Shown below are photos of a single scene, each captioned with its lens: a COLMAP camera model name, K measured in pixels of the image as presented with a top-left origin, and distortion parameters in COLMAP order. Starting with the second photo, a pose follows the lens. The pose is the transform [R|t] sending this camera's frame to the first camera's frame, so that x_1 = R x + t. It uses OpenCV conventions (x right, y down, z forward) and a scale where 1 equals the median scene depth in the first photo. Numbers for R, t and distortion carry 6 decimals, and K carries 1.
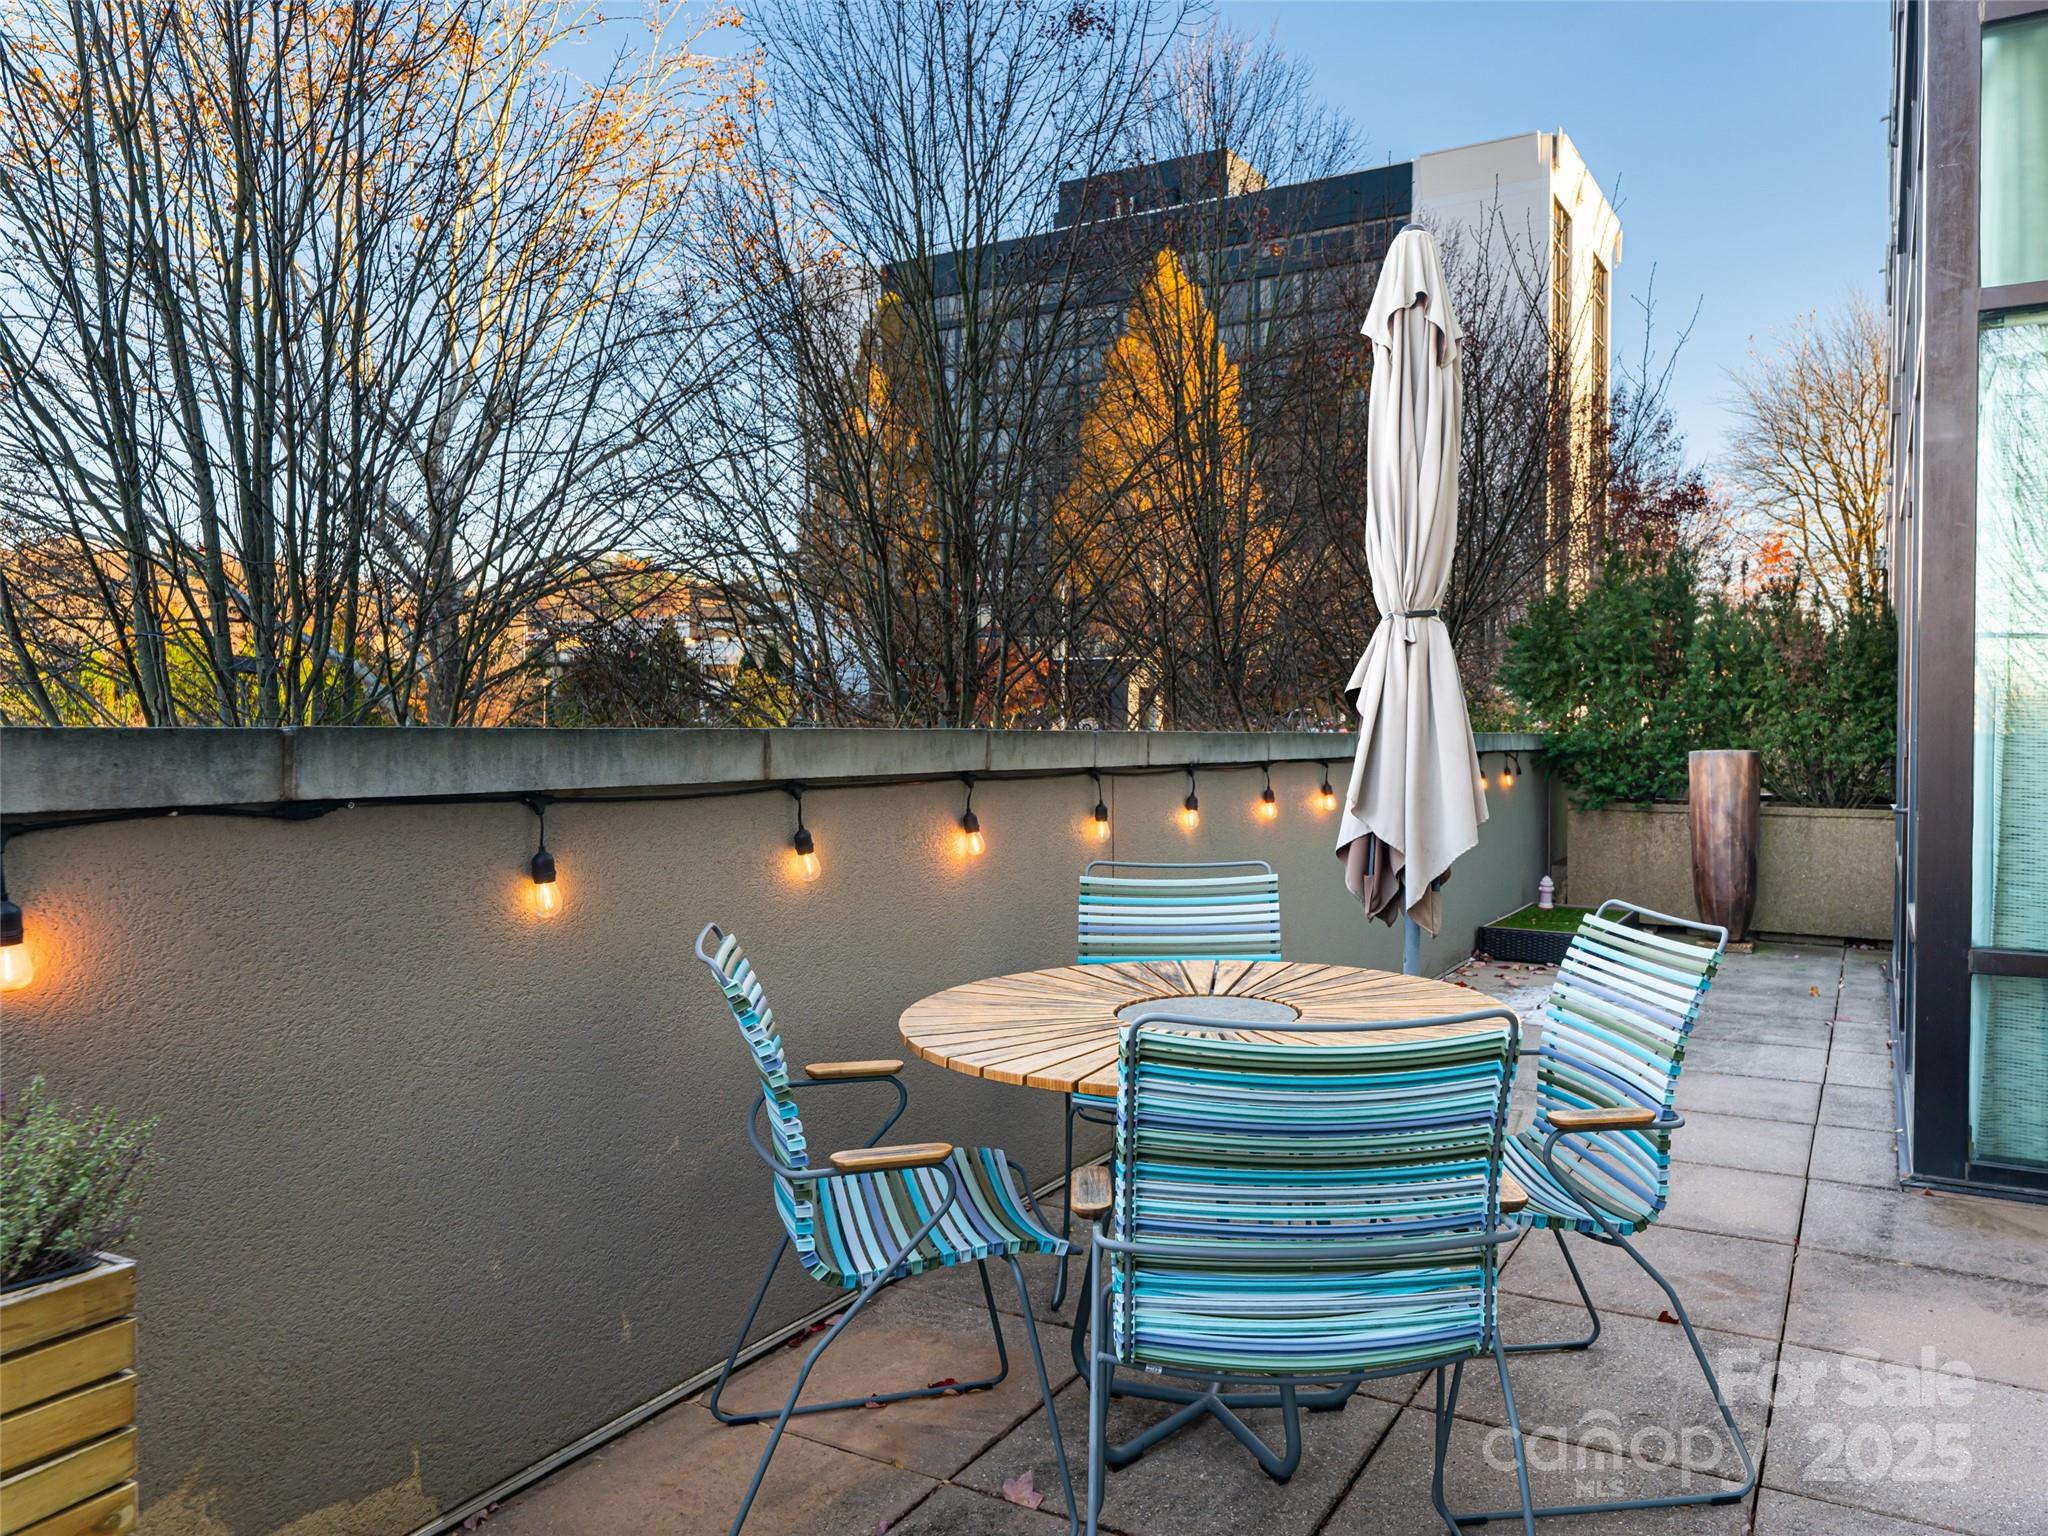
lens RADIAL K [[1453.0, 0, 1024.0], [0, 1453.0, 768.0], [0, 0, 1]] dist [-0.005671, -0.000791]
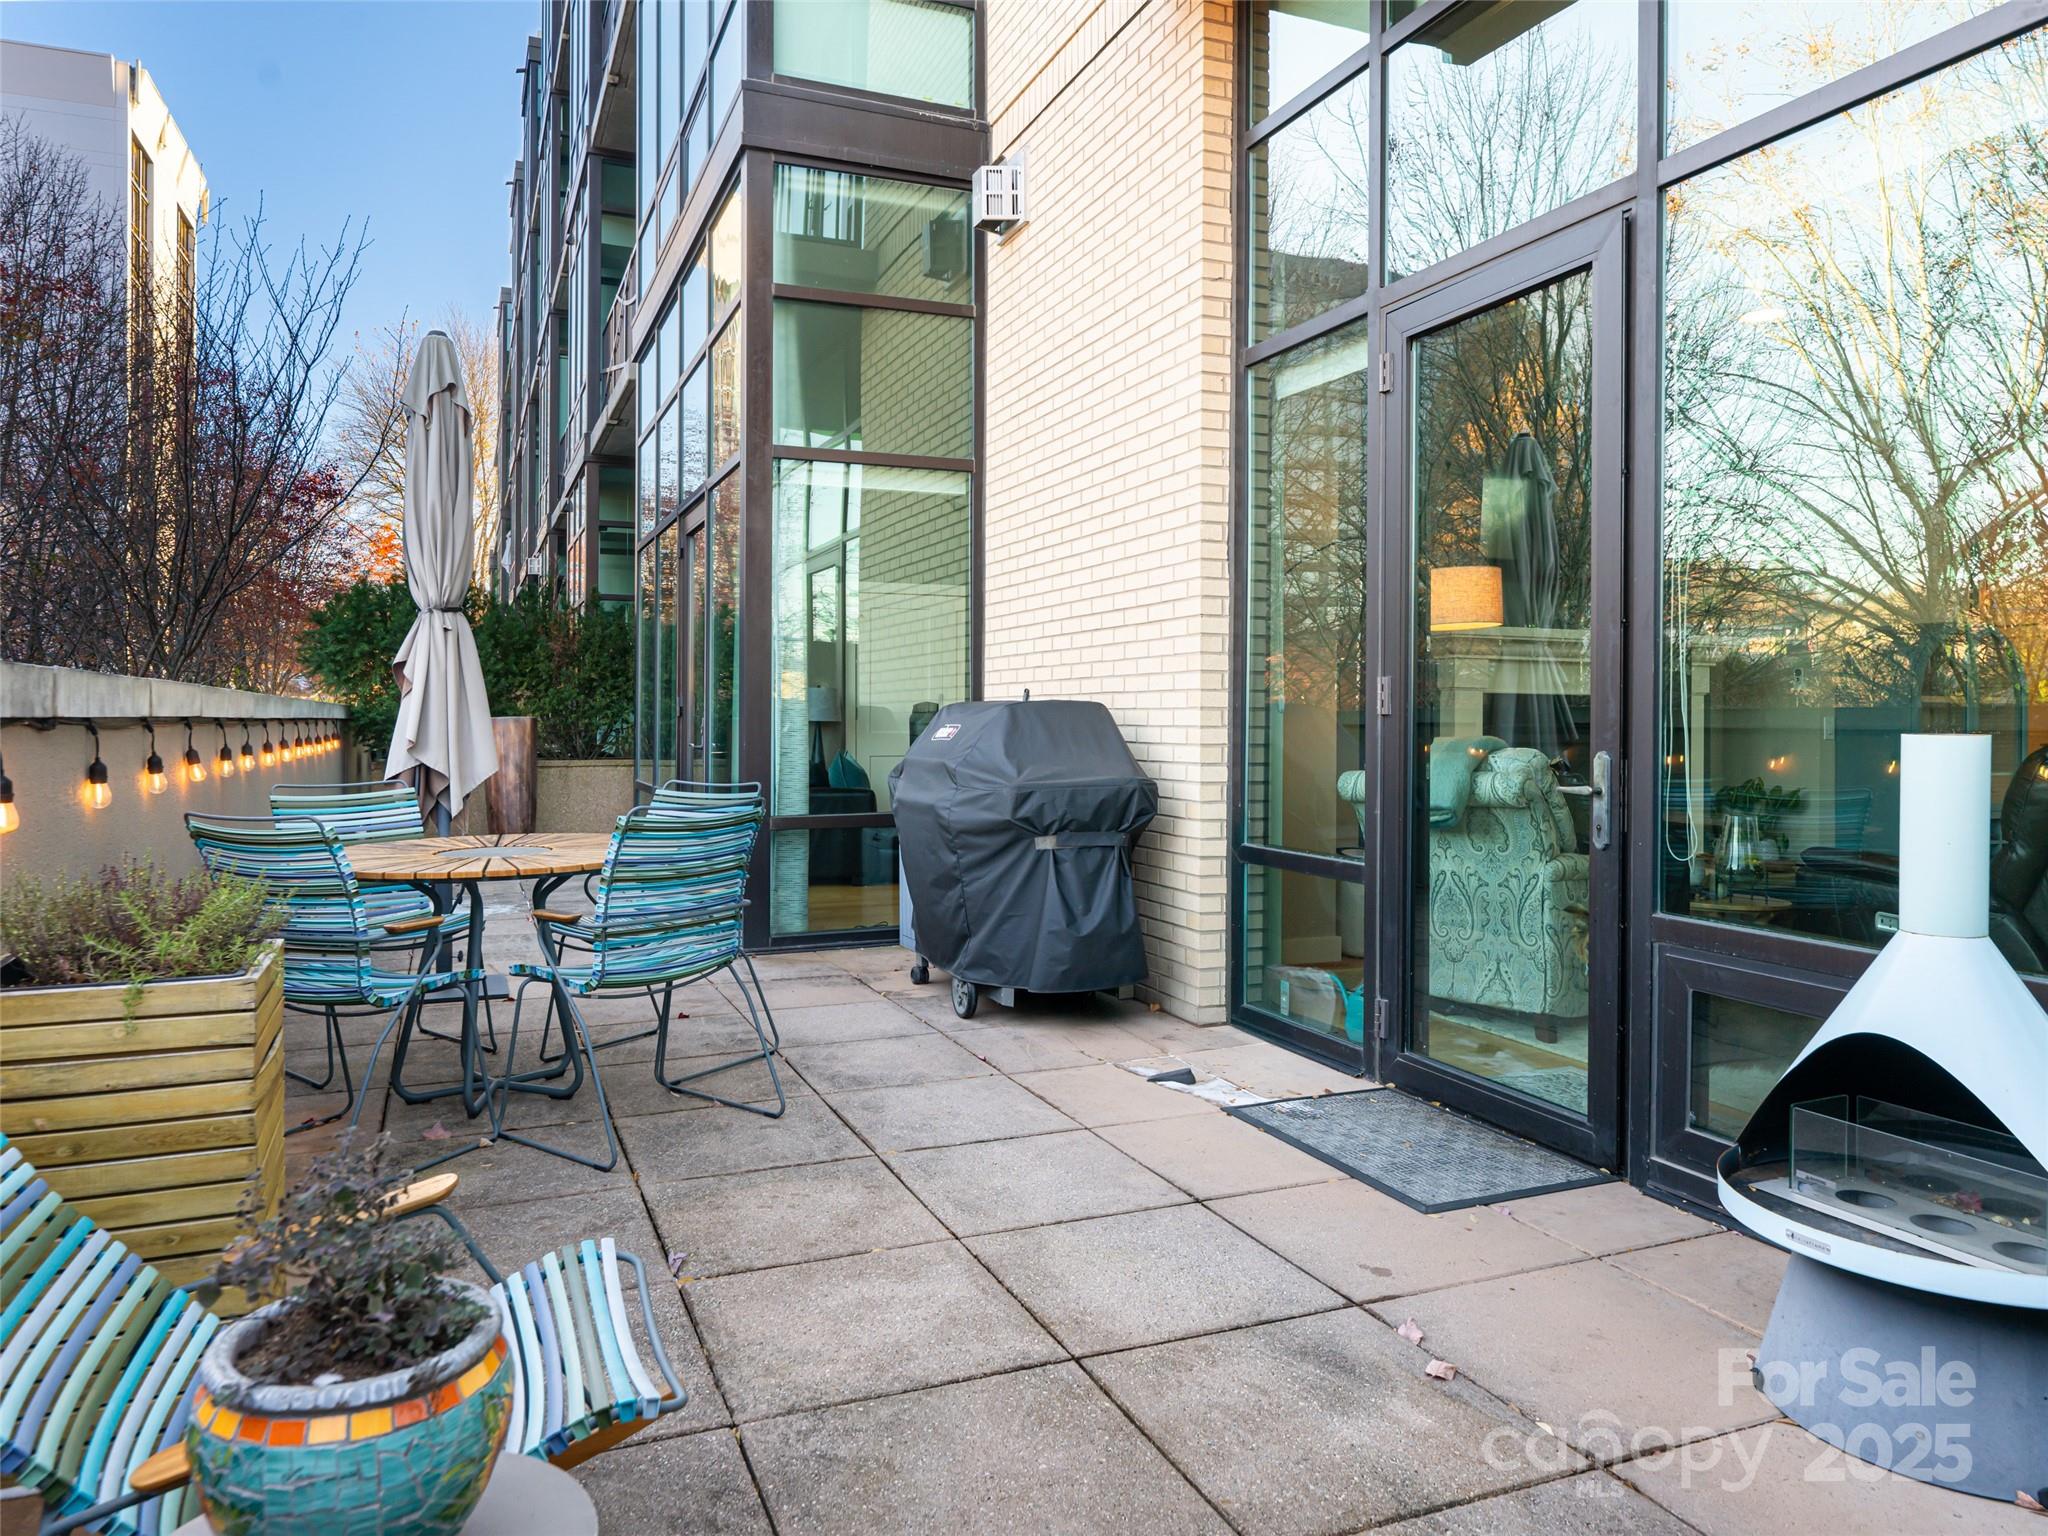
lens RADIAL K [[1305.2, 0, 1024.0], [0, 1305.2, 768.0], [0, 0, 1]] dist [-0.001679, -0.002180]
pose [[0.624355, -0.034466, 0.780380, -0.376622], [0.019097, 0.999401, 0.028860, 0.022724], [-0.780908, -0.003116, 0.624639, -0.232356]]
